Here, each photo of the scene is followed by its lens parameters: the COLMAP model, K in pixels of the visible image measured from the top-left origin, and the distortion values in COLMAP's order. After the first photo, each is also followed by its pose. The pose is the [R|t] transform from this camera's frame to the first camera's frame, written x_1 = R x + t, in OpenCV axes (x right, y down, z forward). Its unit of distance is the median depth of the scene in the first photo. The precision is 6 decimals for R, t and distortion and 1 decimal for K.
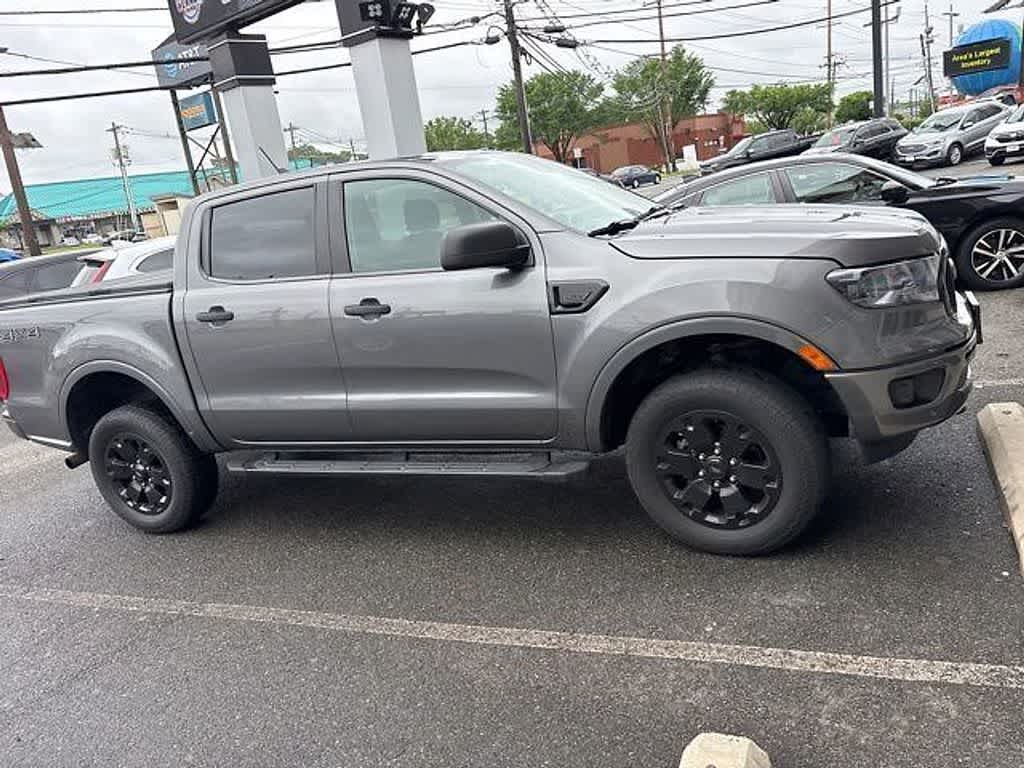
lens RADIAL K [[771.6, 0, 513.7], [0, 771.6, 357.4], [0, 0, 1]] dist [0.039321, -0.038436]
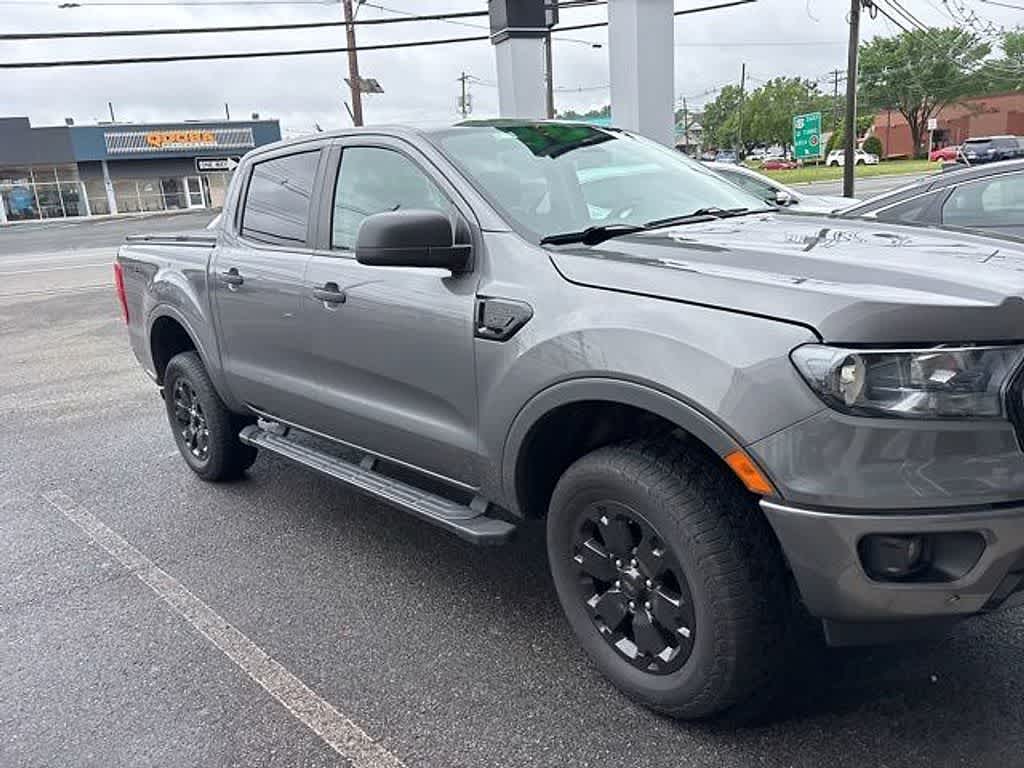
lens RADIAL K [[771.6, 0, 517.5], [0, 771.6, 370.8], [0, 0, 1]] dist [0.039321, -0.038436]
pose [[0.917630, 0.173029, -0.357793, 0.306760], [-0.149415, 0.984405, 0.092853, -0.082565], [0.368280, -0.031745, 0.929173, 0.230779]]
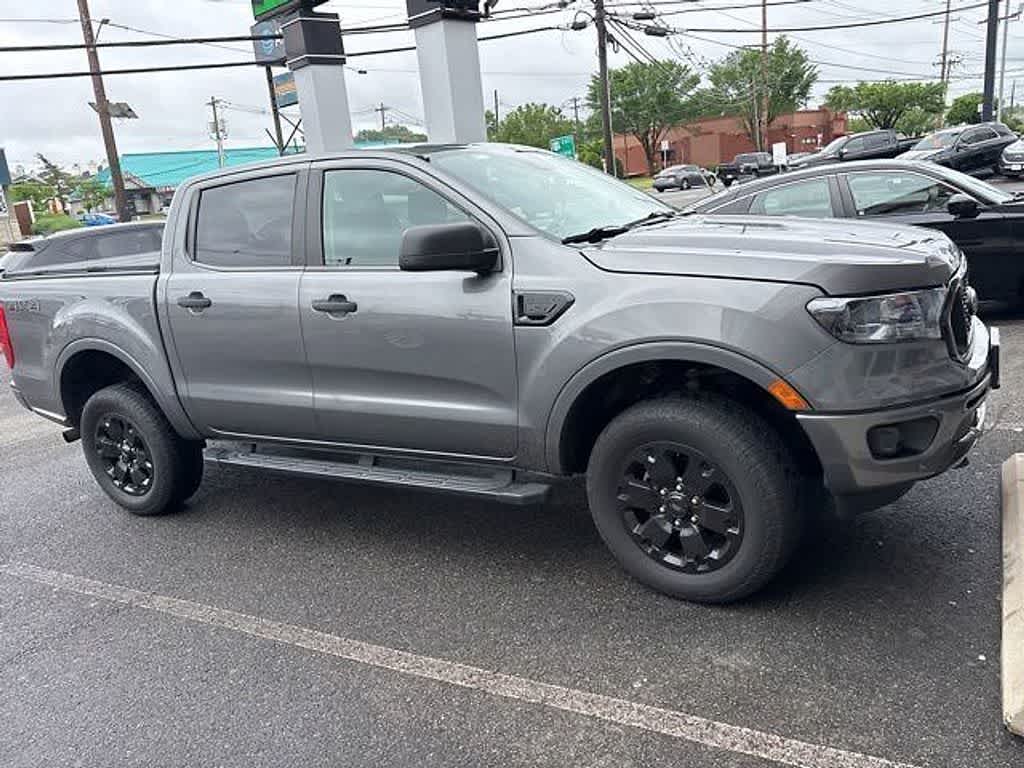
lens RADIAL K [[771.6, 0, 522.0], [0, 771.6, 369.3], [0, 0, 1]] dist [0.039321, -0.038436]
pose [[0.993958, 0.068402, -0.085836, 0.115118], [-0.065883, 0.997319, 0.031840, -0.027015], [0.087784, -0.025993, 0.995800, 0.060963]]
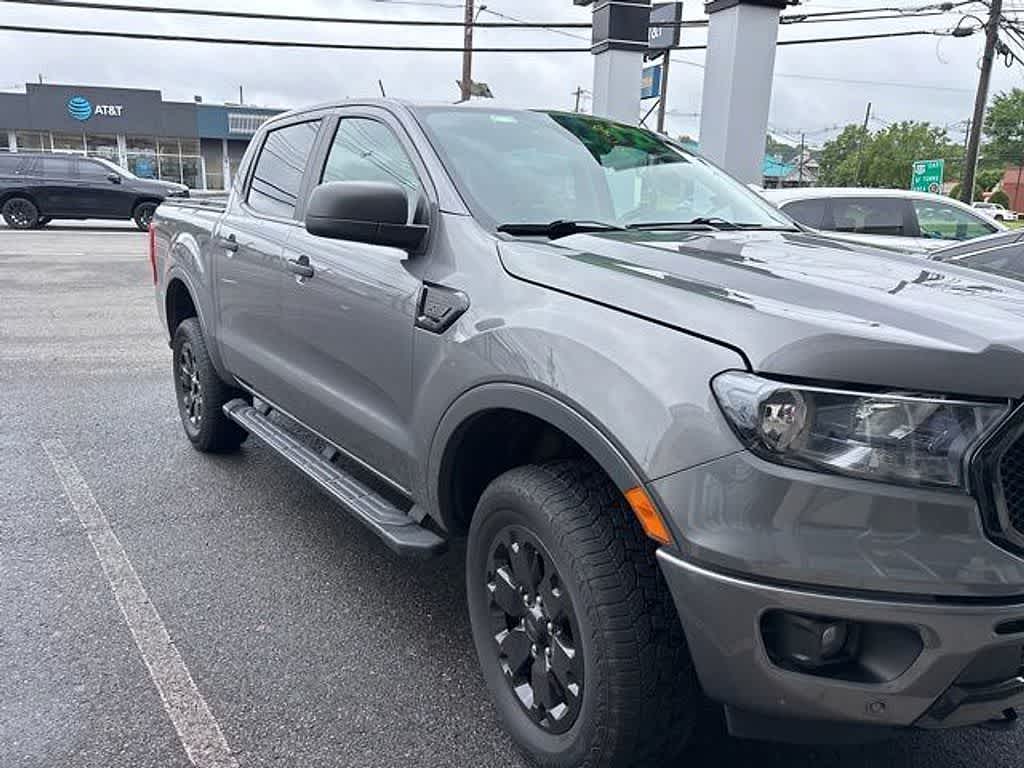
lens RADIAL K [[771.6, 0, 525.3], [0, 771.6, 371.2], [0, 0, 1]] dist [0.039321, -0.038436]
pose [[0.850454, 0.277410, -0.446959, 0.380340], [-0.262564, 0.960097, 0.096299, -0.090634], [0.455839, 0.035457, 0.889356, 0.335035]]
